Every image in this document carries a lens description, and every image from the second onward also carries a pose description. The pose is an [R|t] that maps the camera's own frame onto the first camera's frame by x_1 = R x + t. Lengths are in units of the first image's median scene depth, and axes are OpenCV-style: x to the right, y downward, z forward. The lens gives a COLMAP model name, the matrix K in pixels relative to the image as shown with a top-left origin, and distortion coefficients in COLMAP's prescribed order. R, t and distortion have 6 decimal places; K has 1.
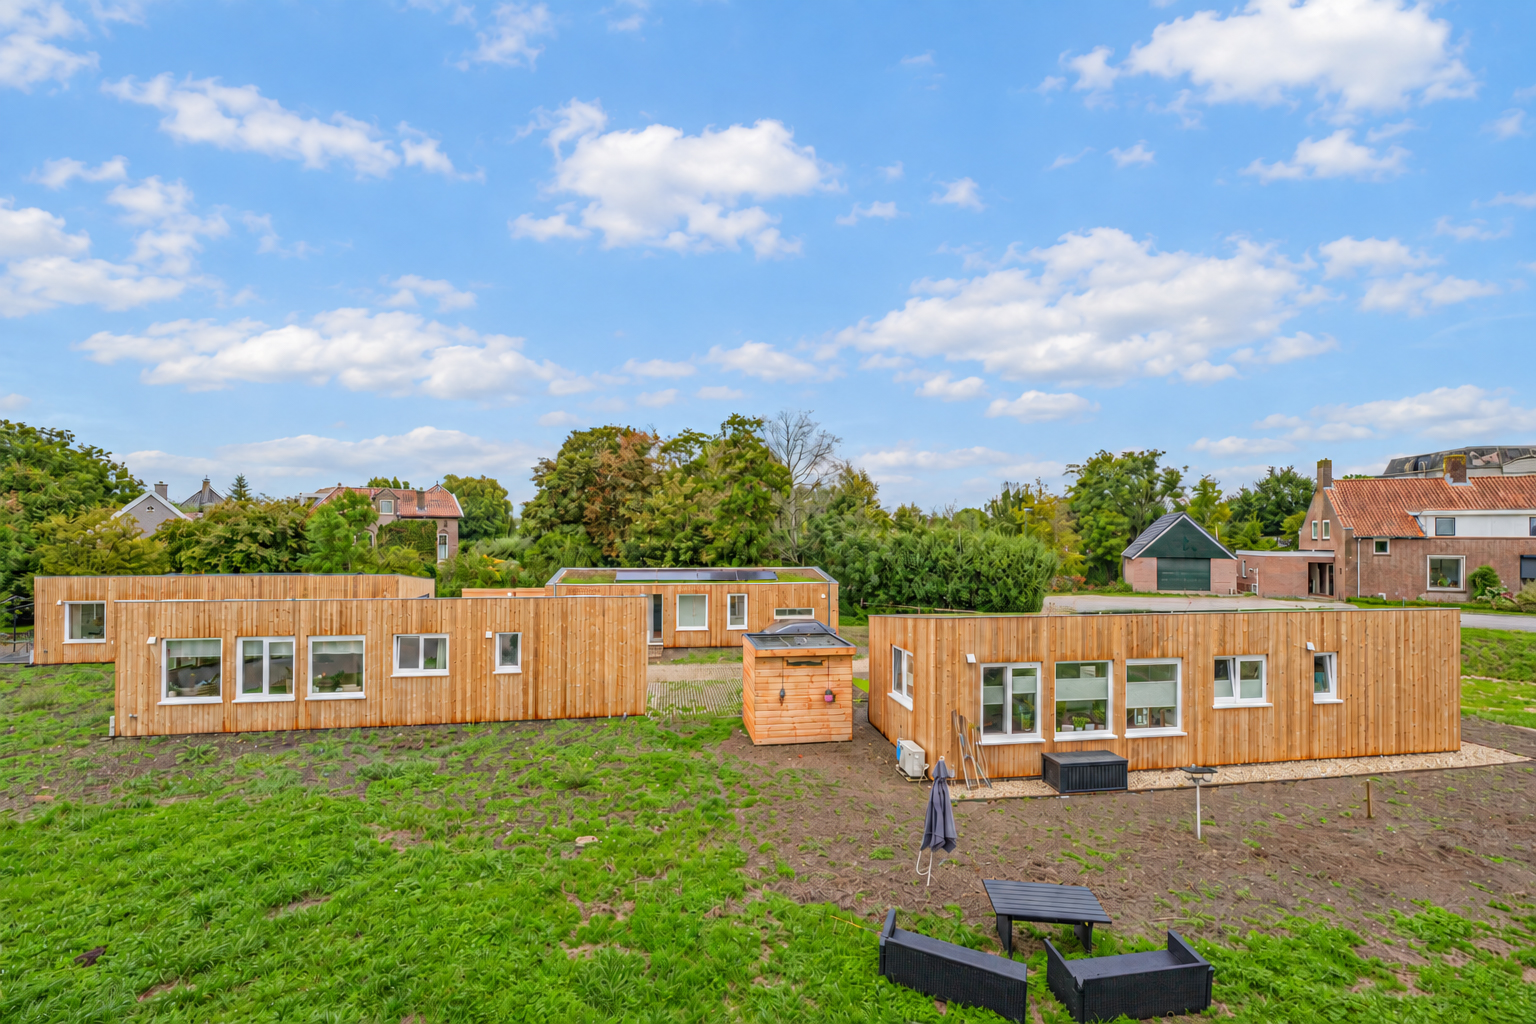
lens RADIAL K [[636.7, 0, 766.7], [0, 636.7, 530.8], [0, 0, 1]] dist [-0.002904, -0.000227]
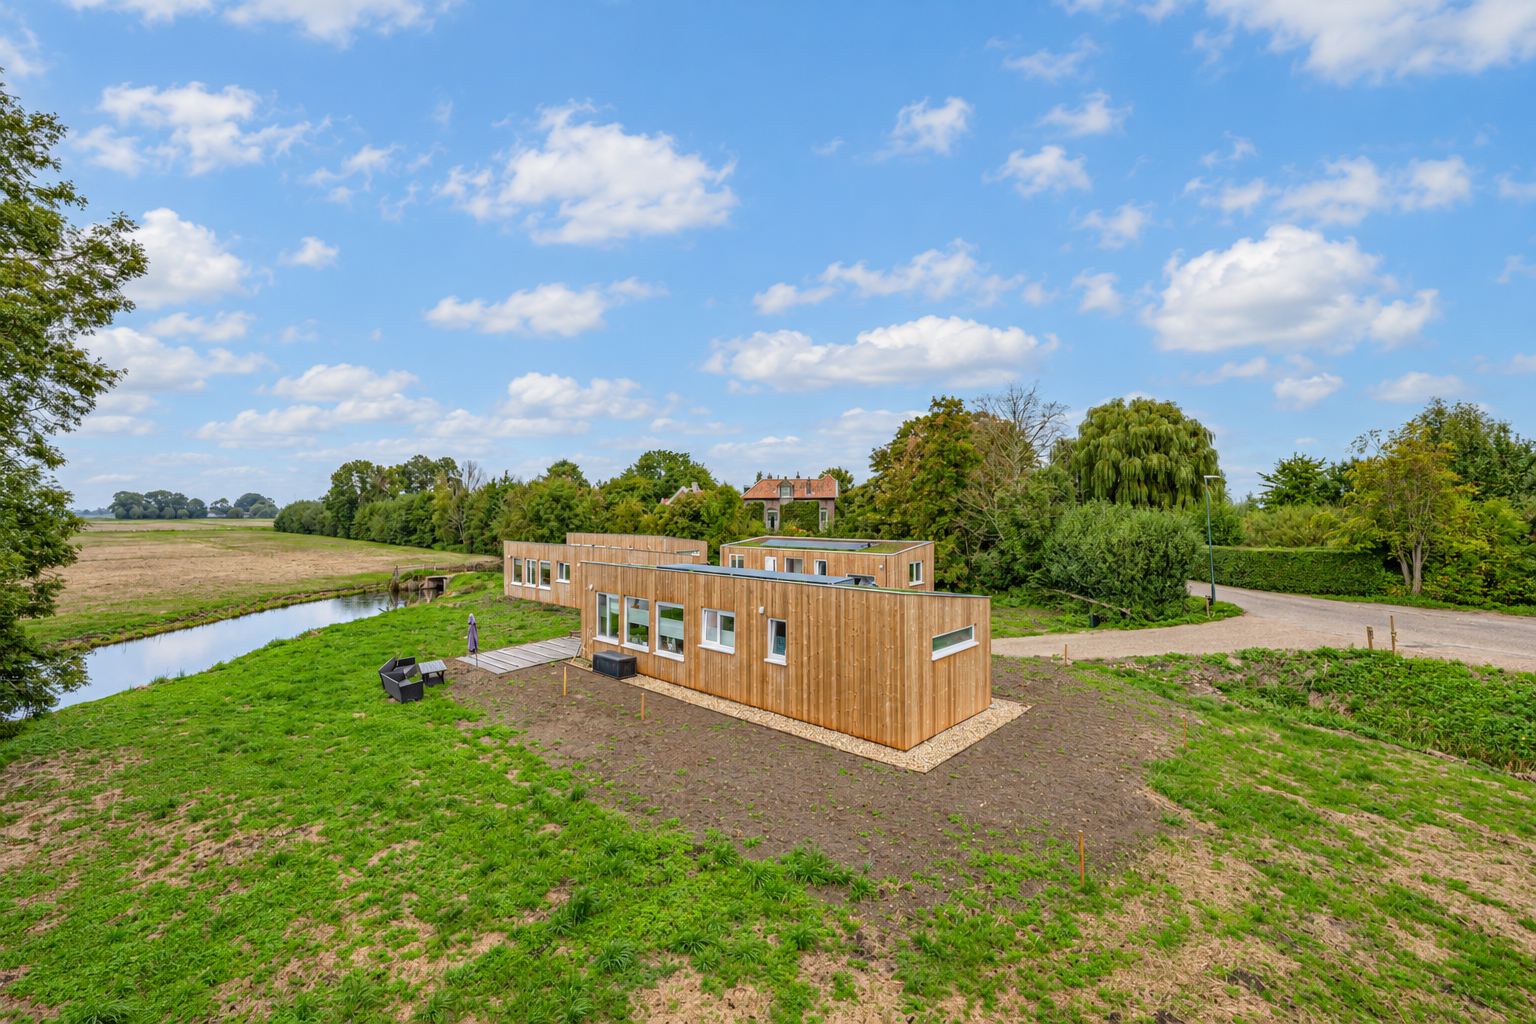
lens RADIAL K [[649.2, 0, 748.9], [0, 649.2, 508.6], [0, 0, 1]] dist [-0.000623, 0.000044]
pose [[0.595739, -0.008398, -0.803134, 1.749401], [0.010801, 0.999939, -0.002445, 0.003354], [0.803105, -0.007218, 0.595793, 0.284698]]
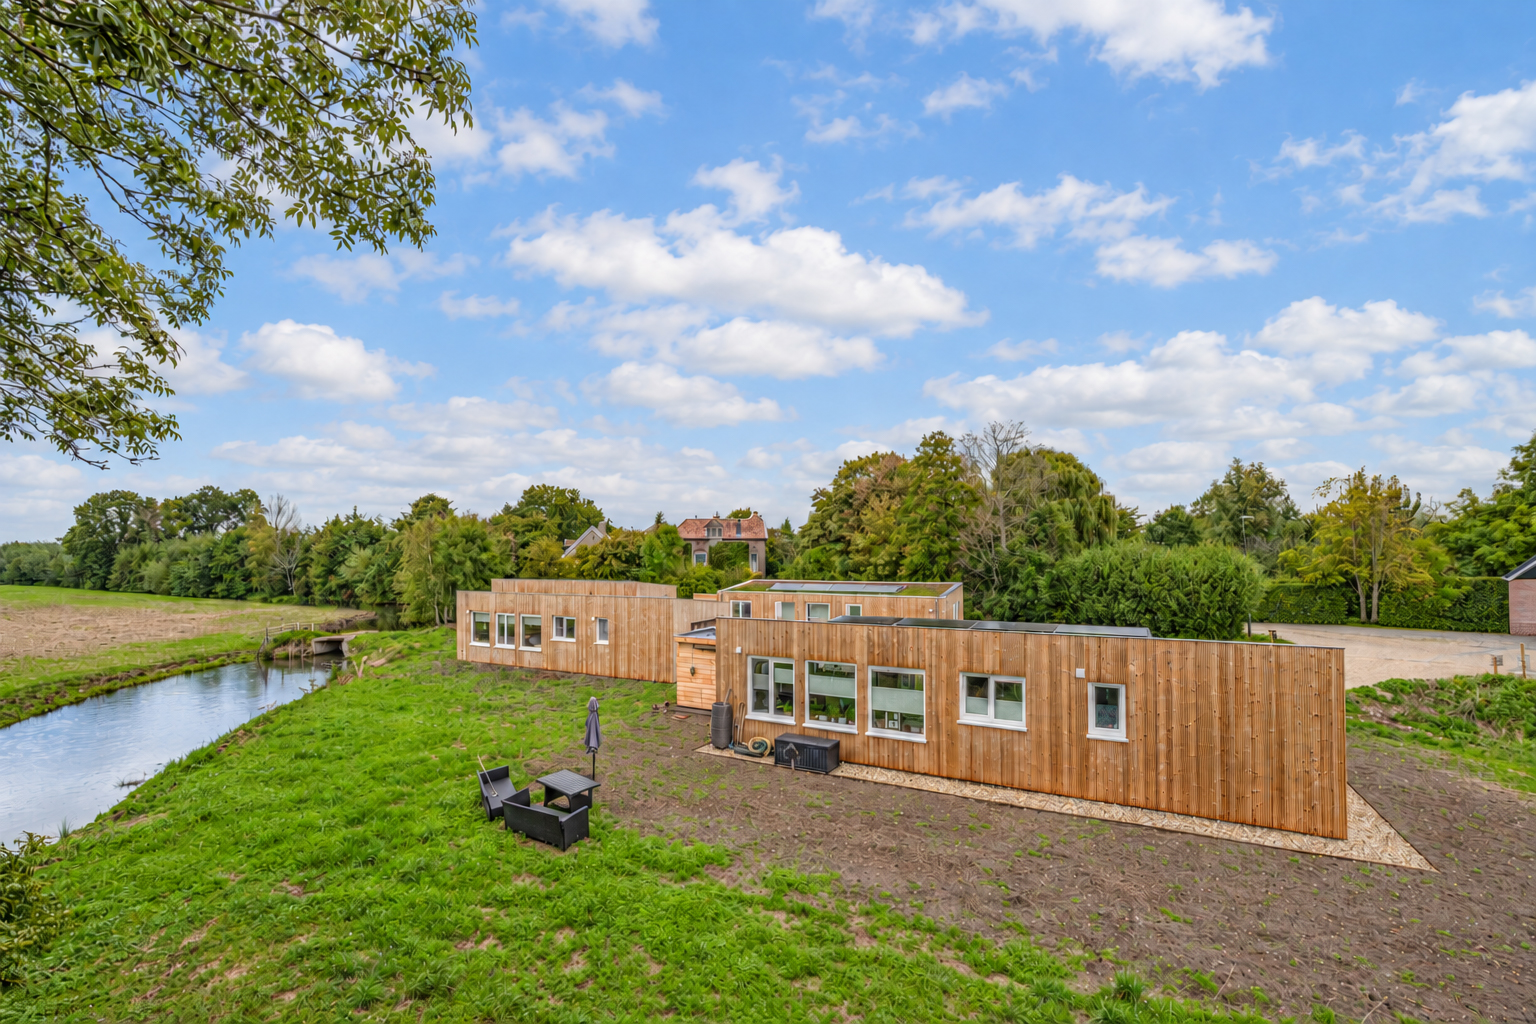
lens RADIAL K [[636.7, 0, 766.7], [0, 636.7, 530.8], [0, 0, 1]] dist [-0.002904, -0.000227]
pose [[0.798175, -0.029320, -0.601712, 1.035031], [0.015025, 0.999473, -0.028771, -0.003084], [0.602239, 0.013924, 0.798195, -0.002959]]
